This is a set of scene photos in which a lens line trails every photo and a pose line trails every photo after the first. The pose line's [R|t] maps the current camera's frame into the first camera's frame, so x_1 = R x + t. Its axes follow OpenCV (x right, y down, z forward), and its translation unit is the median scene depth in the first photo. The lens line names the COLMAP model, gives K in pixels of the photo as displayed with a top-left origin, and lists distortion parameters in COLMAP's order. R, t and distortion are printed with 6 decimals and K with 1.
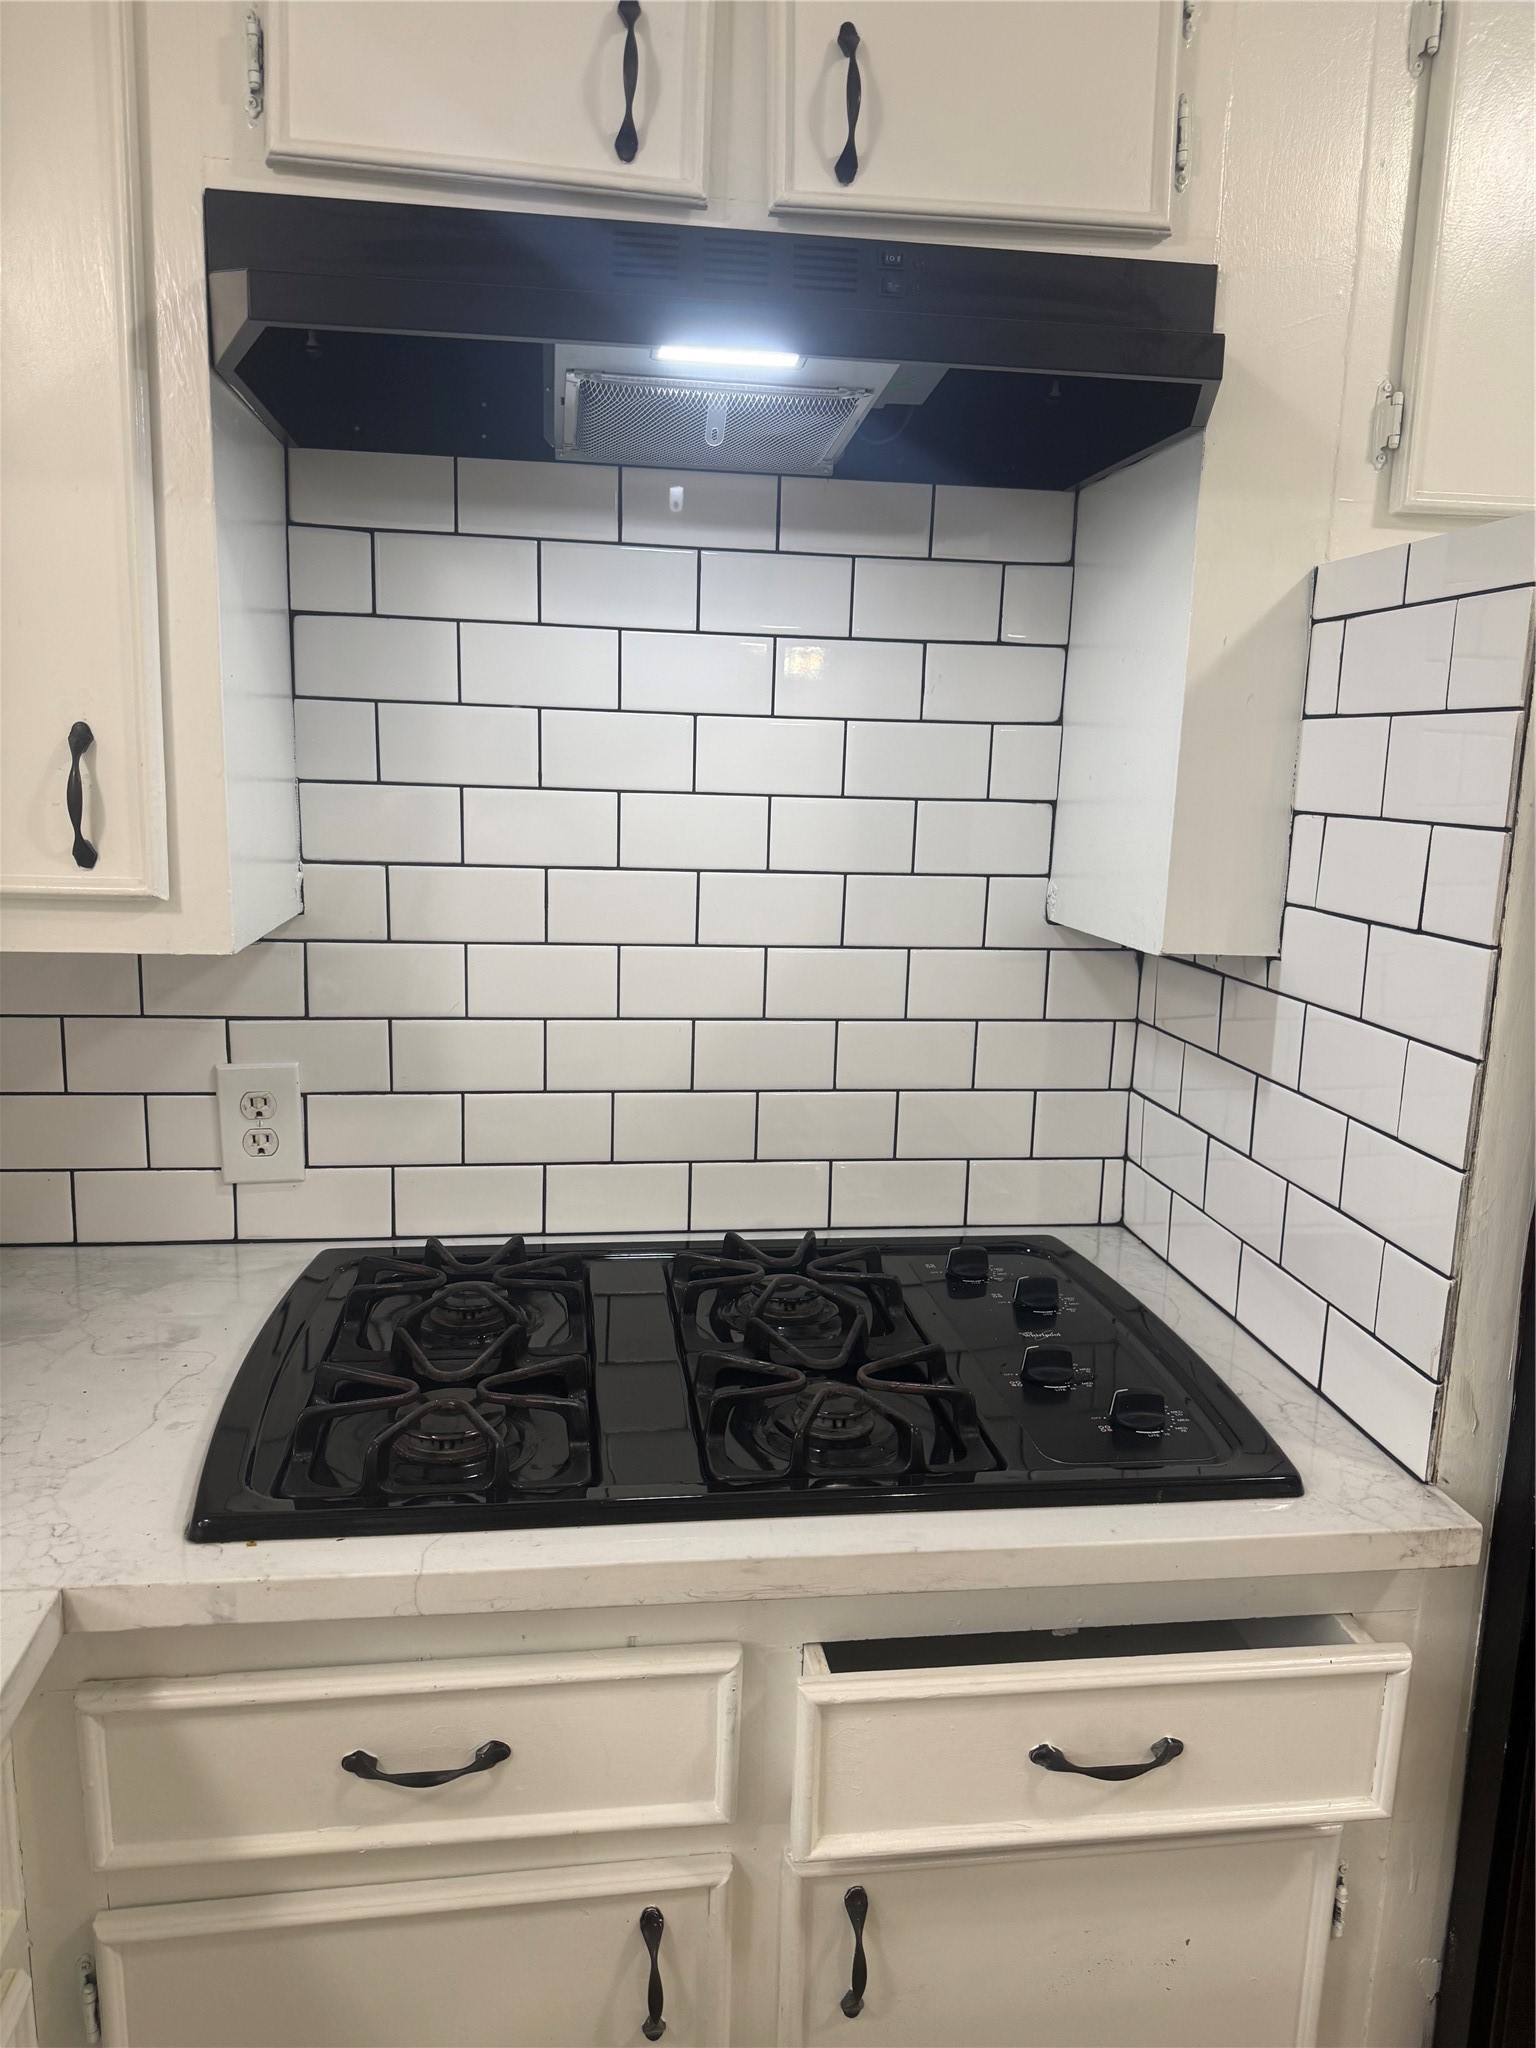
lens RADIAL K [[1461.2, 0, 767.5], [0, 1461.2, 1036.3], [0, 0, 1]] dist [0.038917, -0.000346]
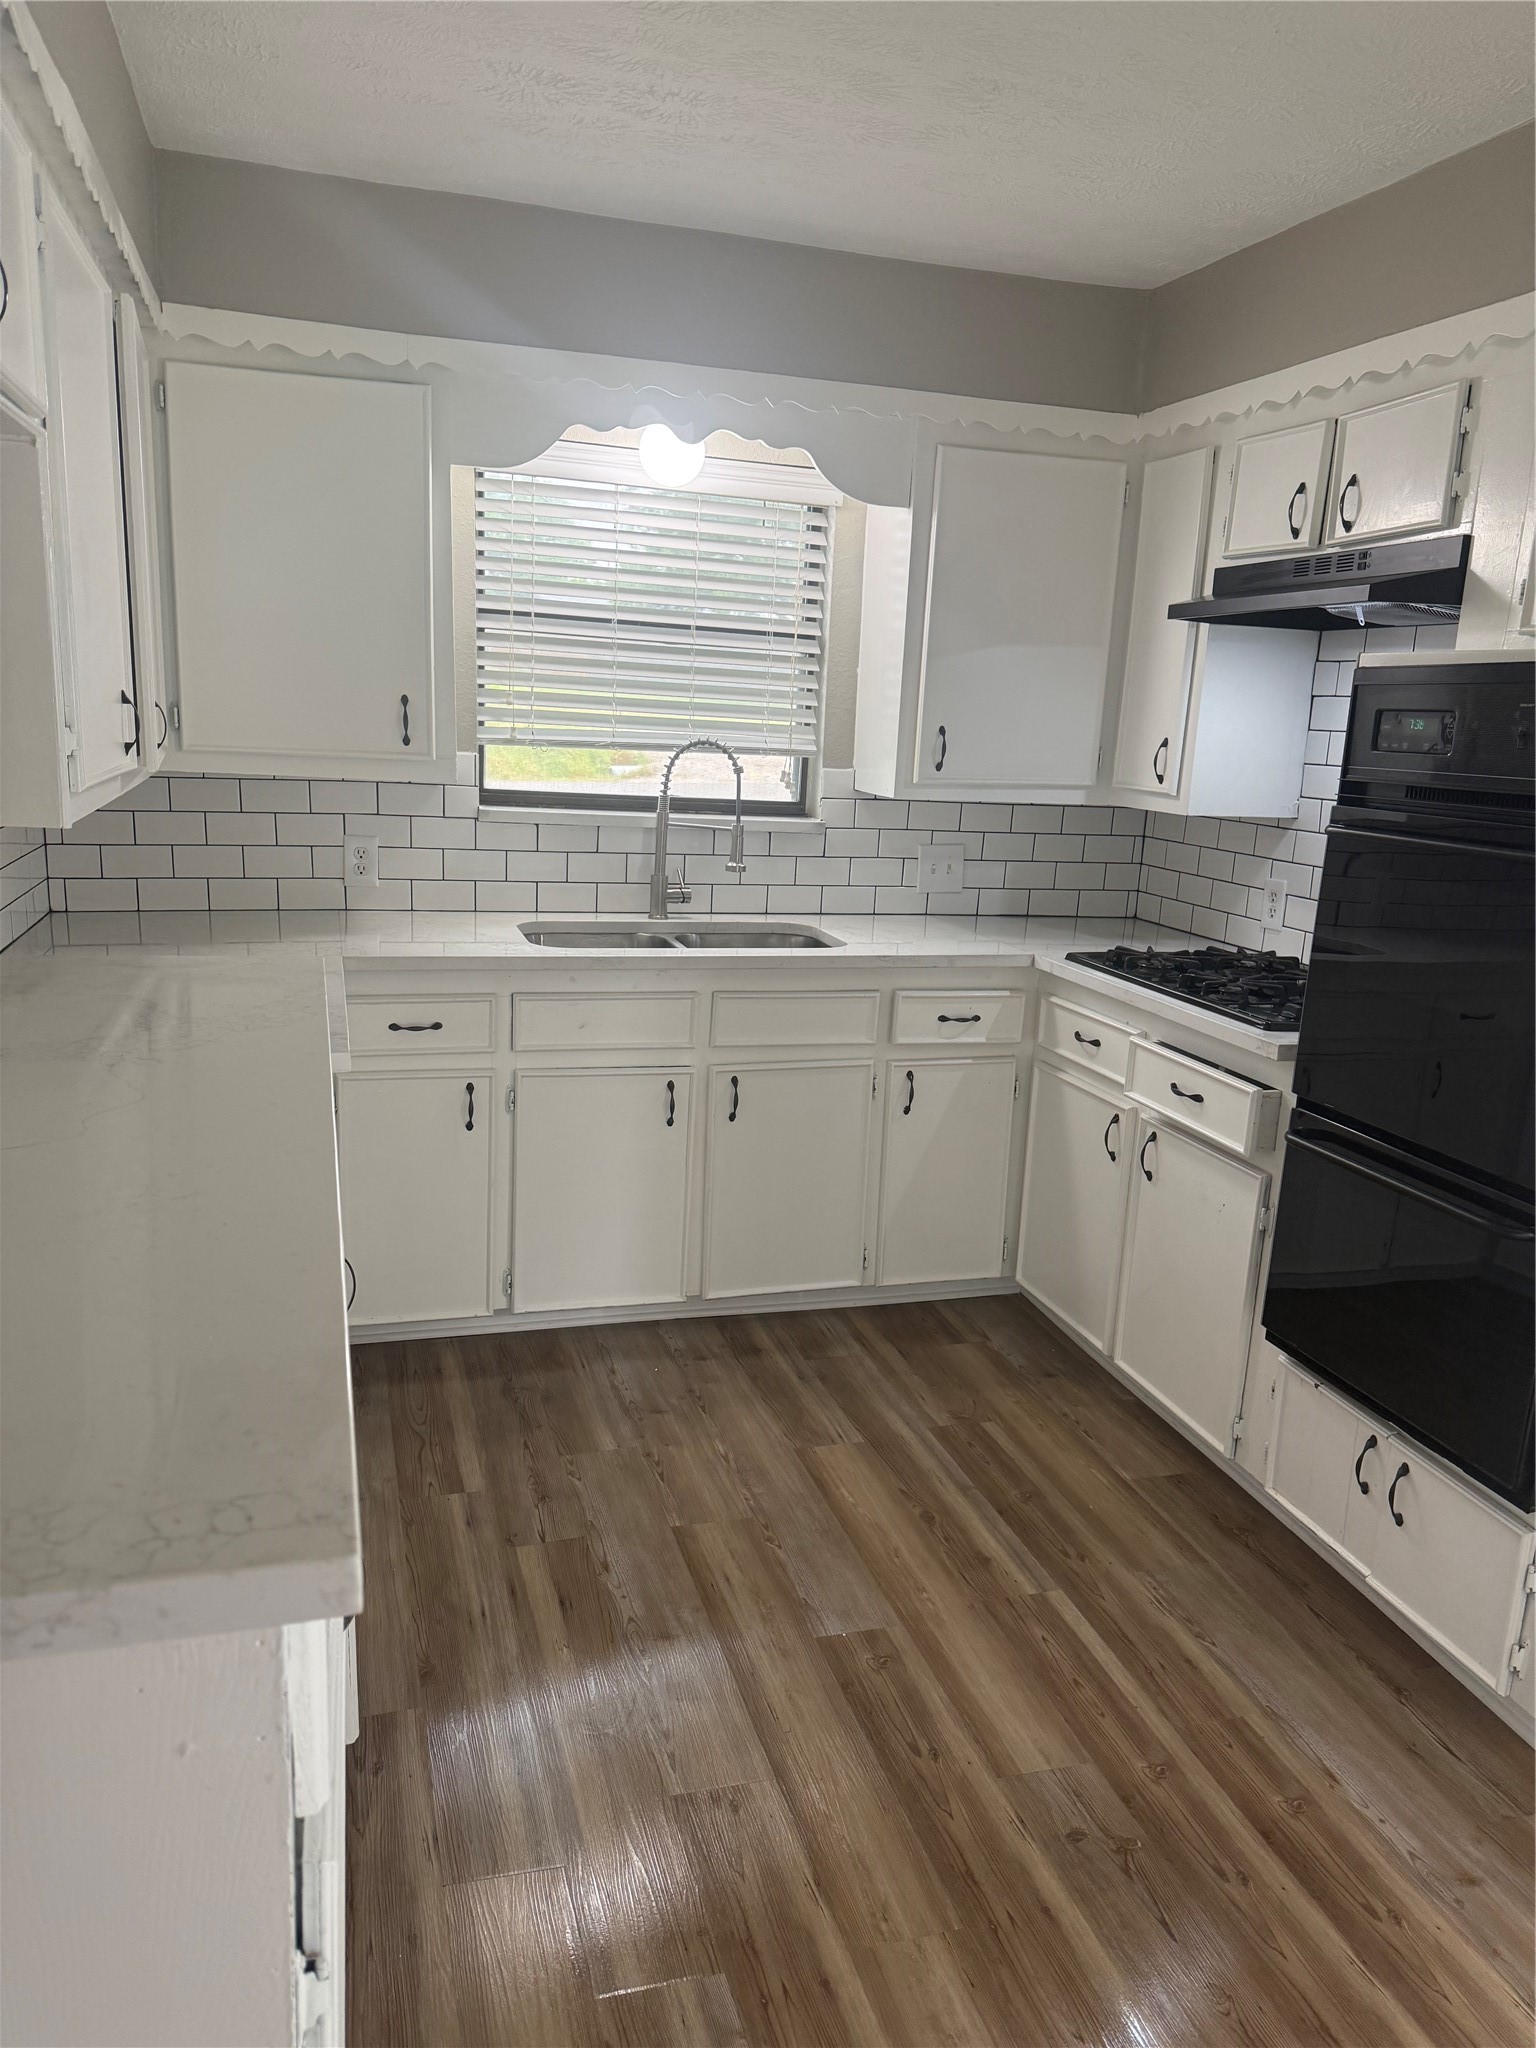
lens RADIAL K [[1461.2, 0, 767.5], [0, 1461.2, 1036.3], [0, 0, 1]] dist [0.038917, -0.000346]
pose [[0.165072, 0.188575, -0.968086, 2.703459], [-0.226604, 0.962545, 0.148856, 0.138071], [0.959897, 0.194800, 0.201621, -0.359438]]
